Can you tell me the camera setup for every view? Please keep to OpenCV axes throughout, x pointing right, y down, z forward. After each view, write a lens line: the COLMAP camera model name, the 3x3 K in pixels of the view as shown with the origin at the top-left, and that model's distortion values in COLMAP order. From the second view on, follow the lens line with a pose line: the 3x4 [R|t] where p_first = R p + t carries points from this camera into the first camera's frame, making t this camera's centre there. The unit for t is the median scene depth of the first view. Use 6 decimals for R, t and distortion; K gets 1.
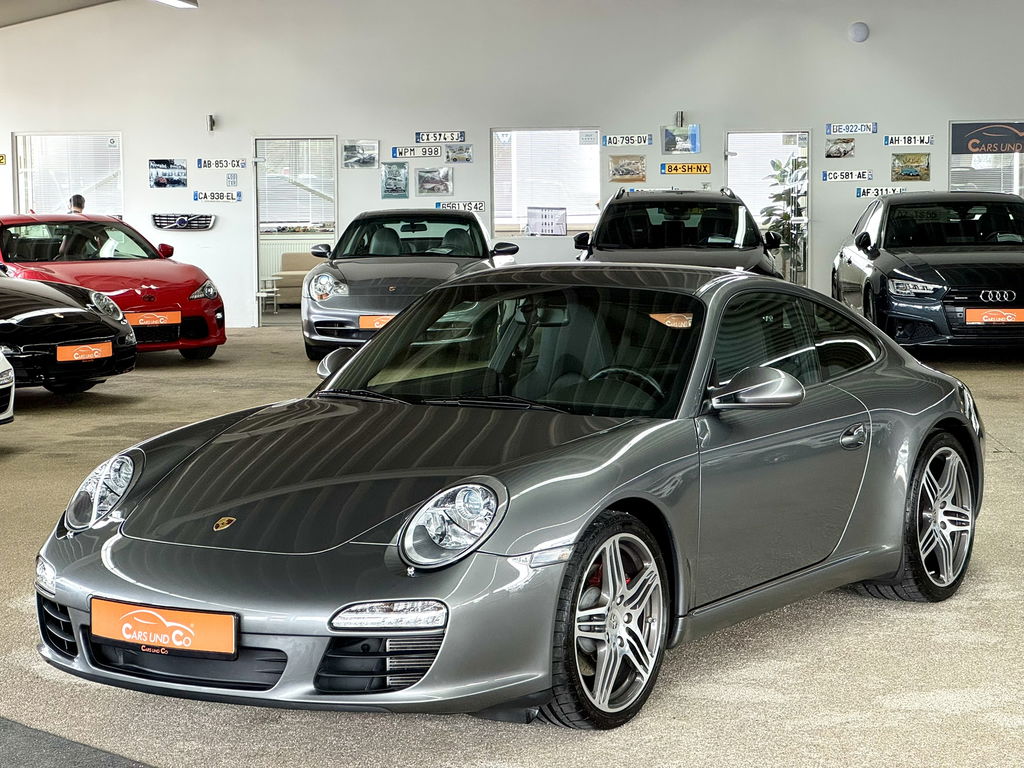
lens RADIAL K [[2301.0, 0, 512.0], [0, 2301.0, 383.9], [0, 0, 1]] dist [0.021272, 0.000000]
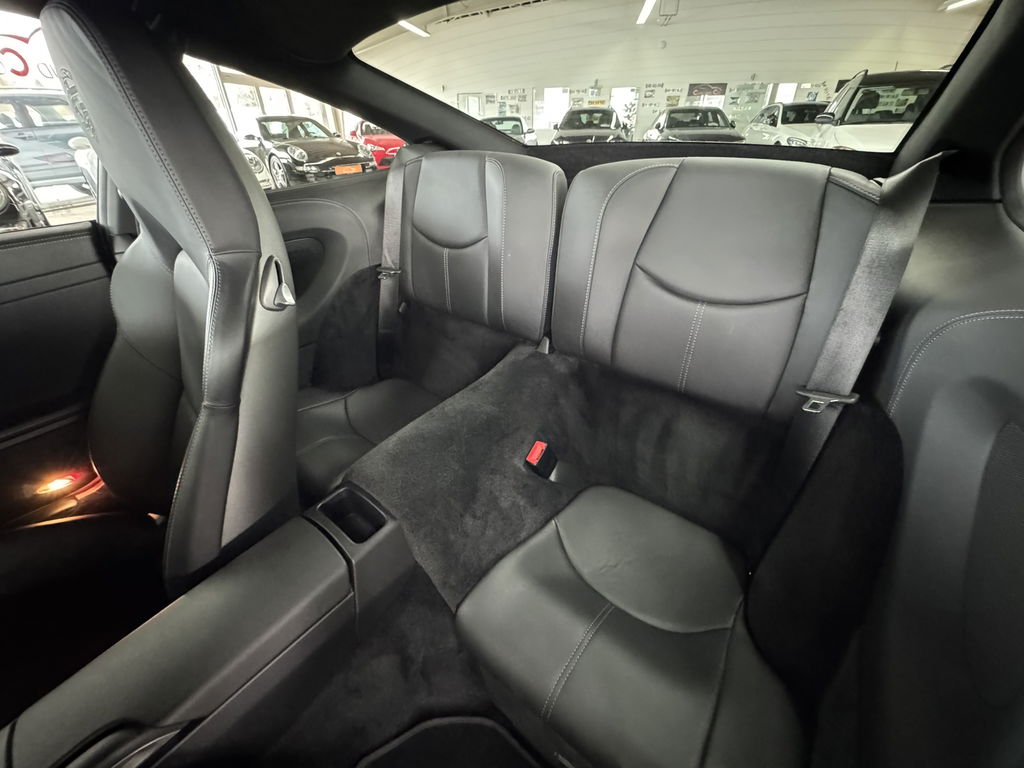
lens RADIAL K [[410.2, 0, 508.1], [0, 410.2, 384.7], [0, 0, 1]] dist [0.014141, 0.000062]
pose [[0.994131, 0.052350, -0.094675, 0.033887], [-0.004441, 0.894135, 0.447775, -0.004894], [0.108093, -0.444727, 0.889120, 0.372158]]
